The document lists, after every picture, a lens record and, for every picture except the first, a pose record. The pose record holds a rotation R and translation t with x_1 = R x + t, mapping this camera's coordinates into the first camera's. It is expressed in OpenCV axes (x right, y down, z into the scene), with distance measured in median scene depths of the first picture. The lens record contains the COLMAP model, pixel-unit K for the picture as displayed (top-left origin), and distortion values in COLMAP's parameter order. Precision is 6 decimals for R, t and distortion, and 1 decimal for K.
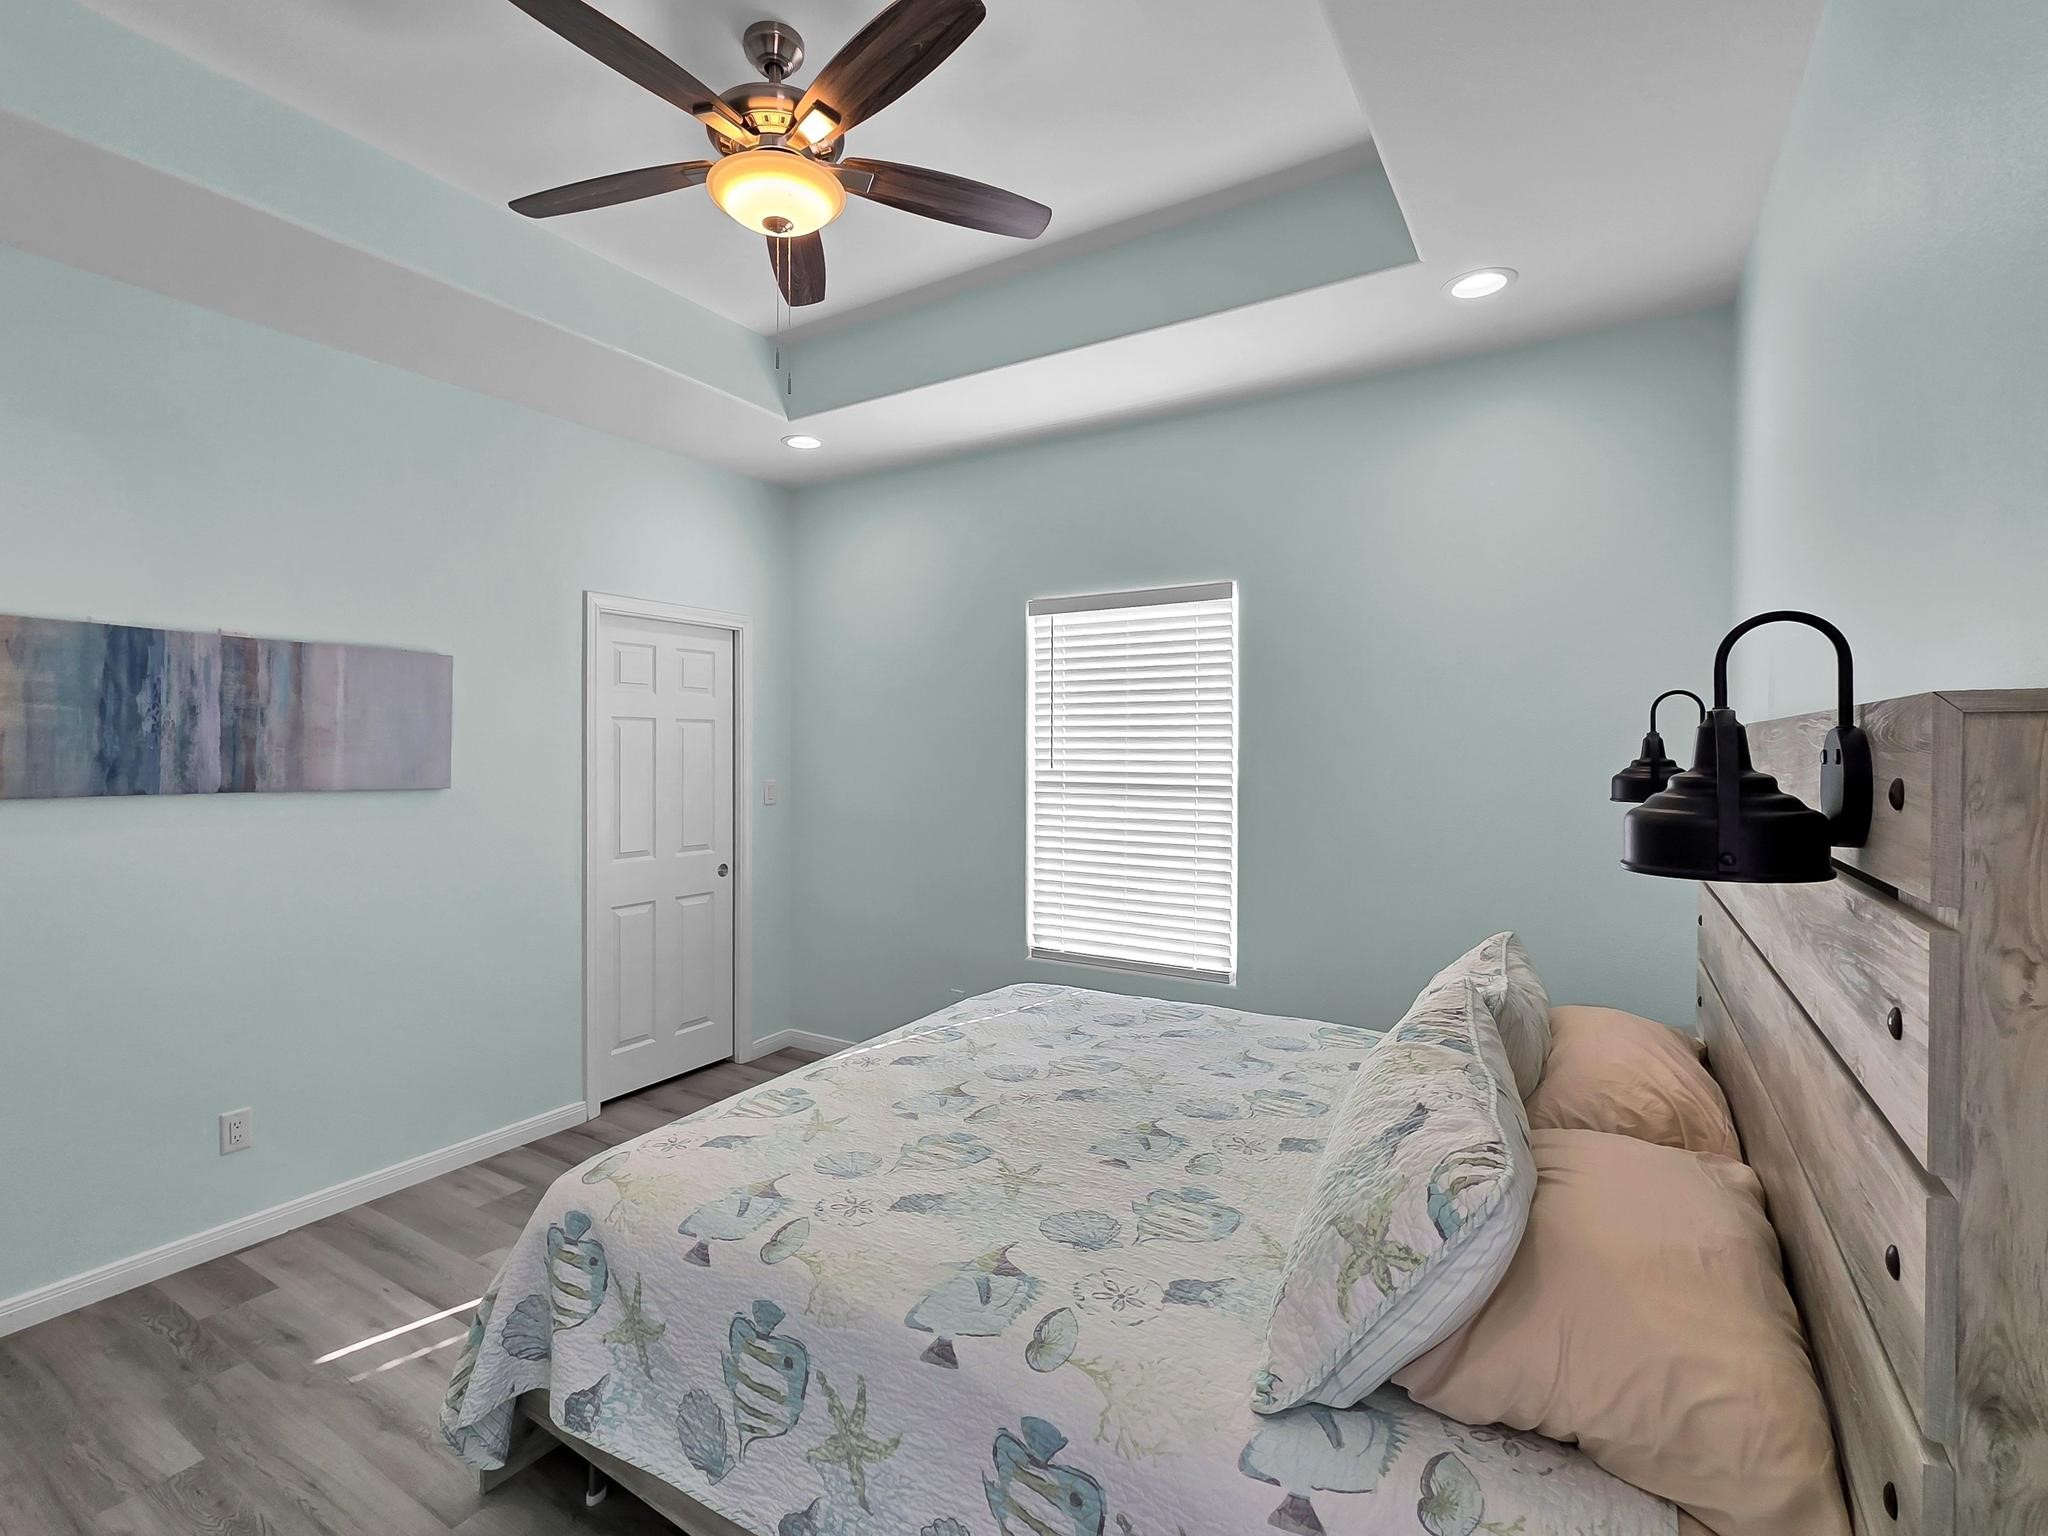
lens RADIAL K [[914.1, 0, 950.8], [0, 914.1, 737.2], [0, 0, 1]] dist [0.000807, 0.000384]
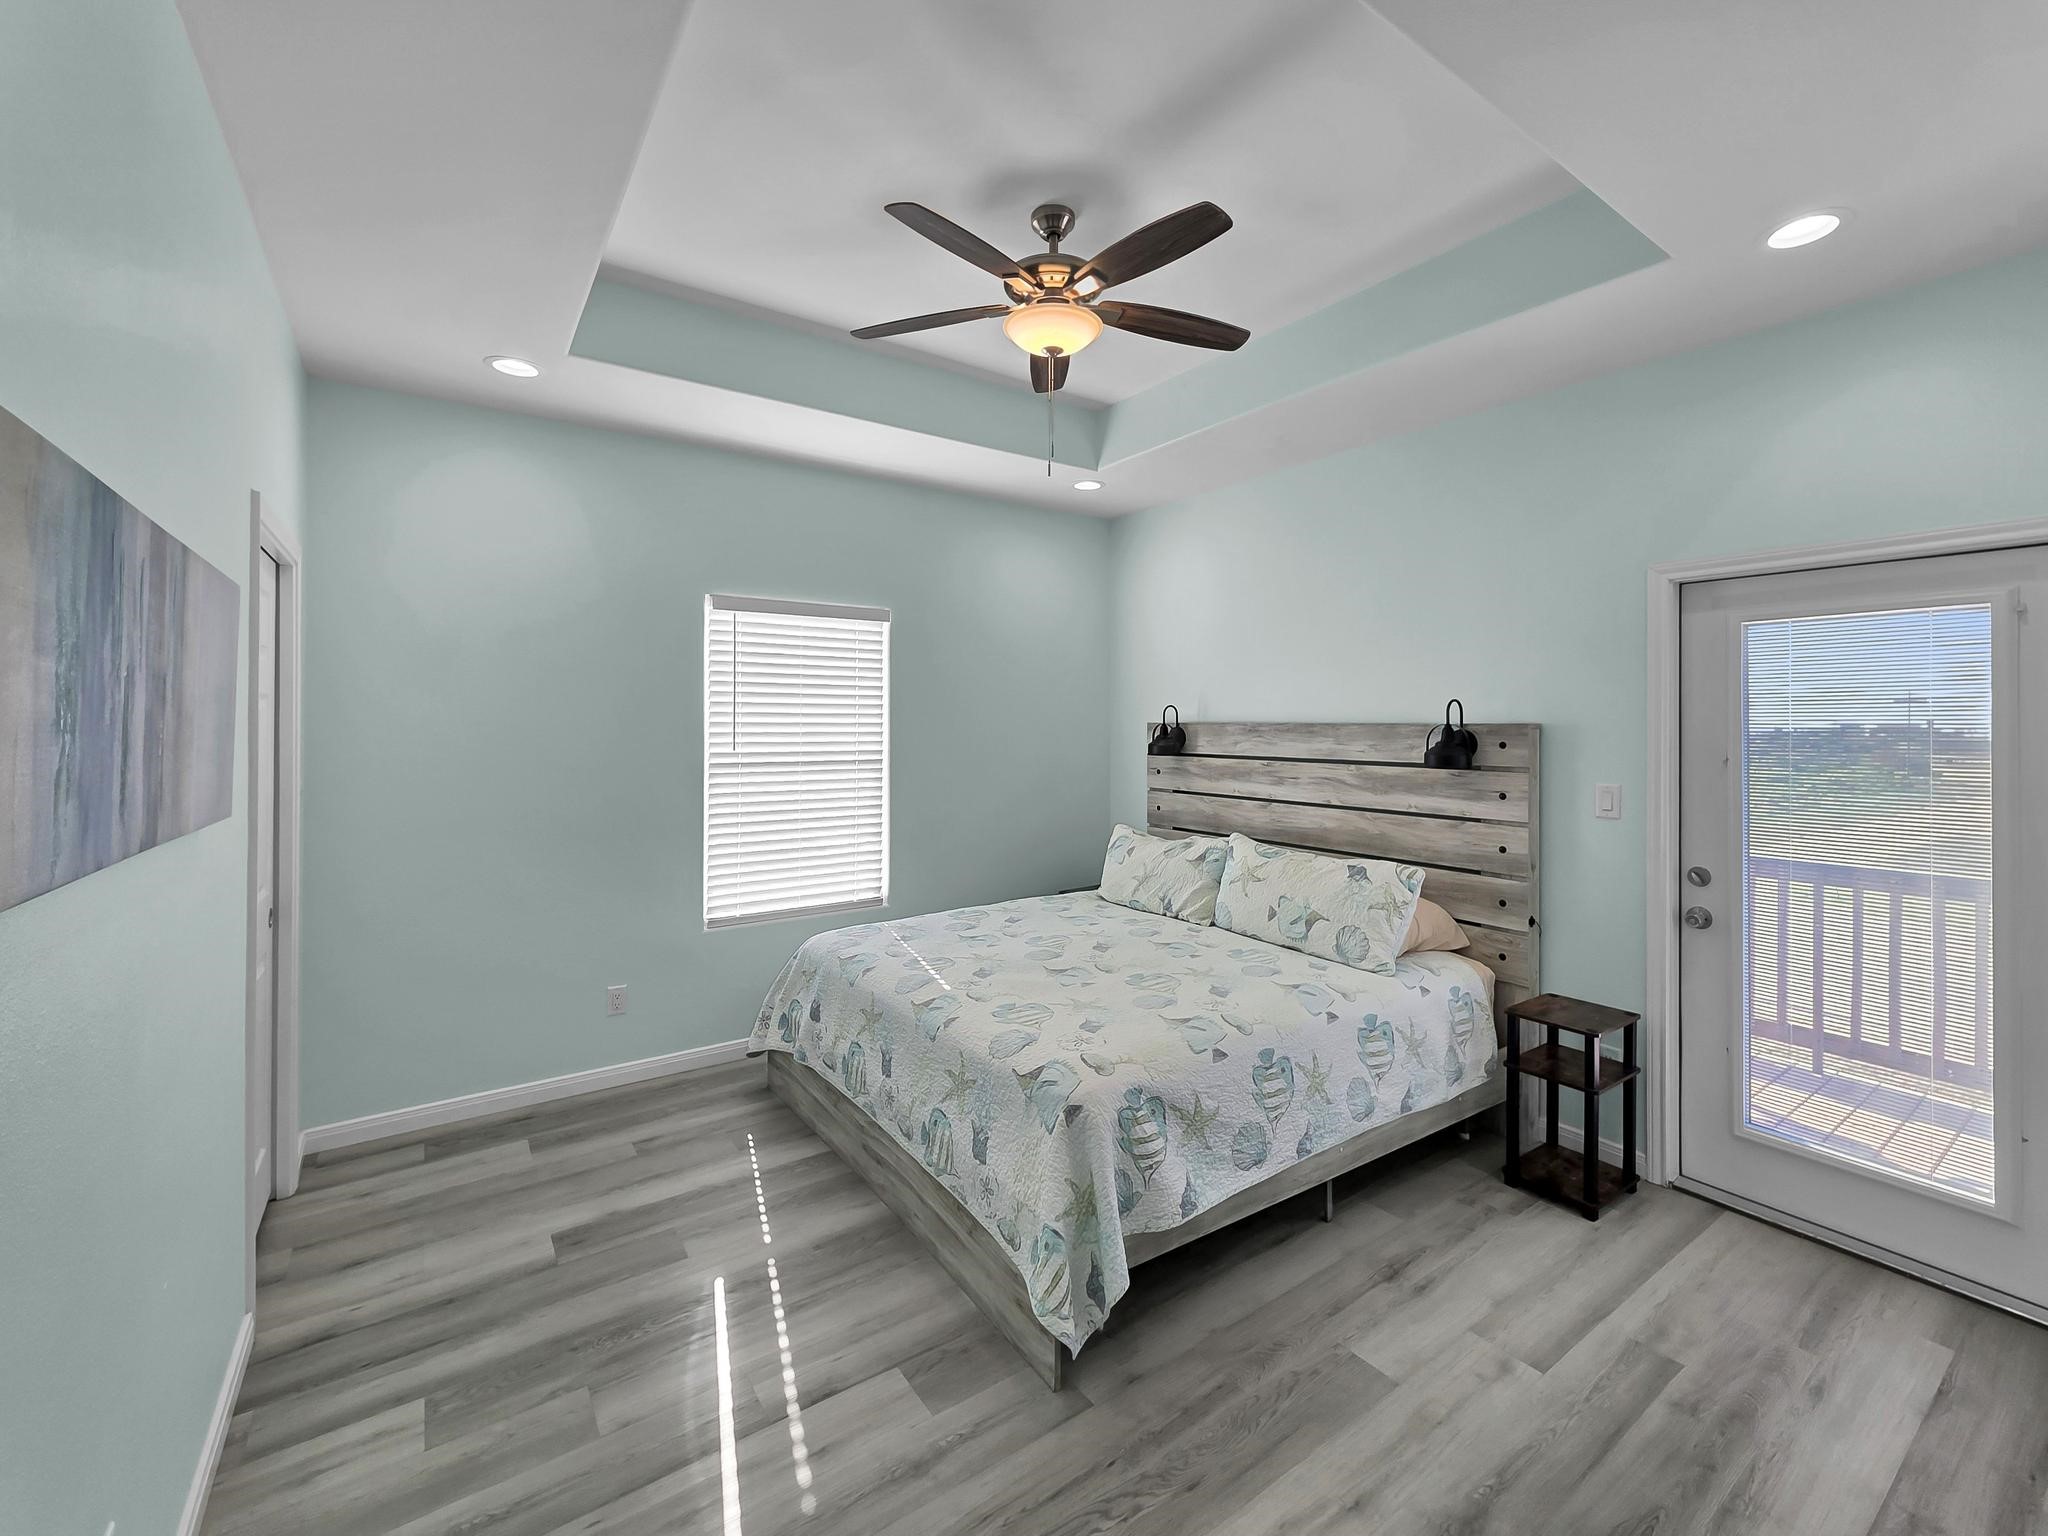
lens RADIAL K [[835.4, 0, 1024.2], [0, 835.4, 709.8], [0, 0, 1]] dist [-0.001891, -0.000154]
pose [[0.401183, 0.011720, 0.915923, -0.741010], [-0.007678, 0.999926, -0.009432, -0.009419], [-0.915966, -0.003249, 0.401243, 0.306745]]
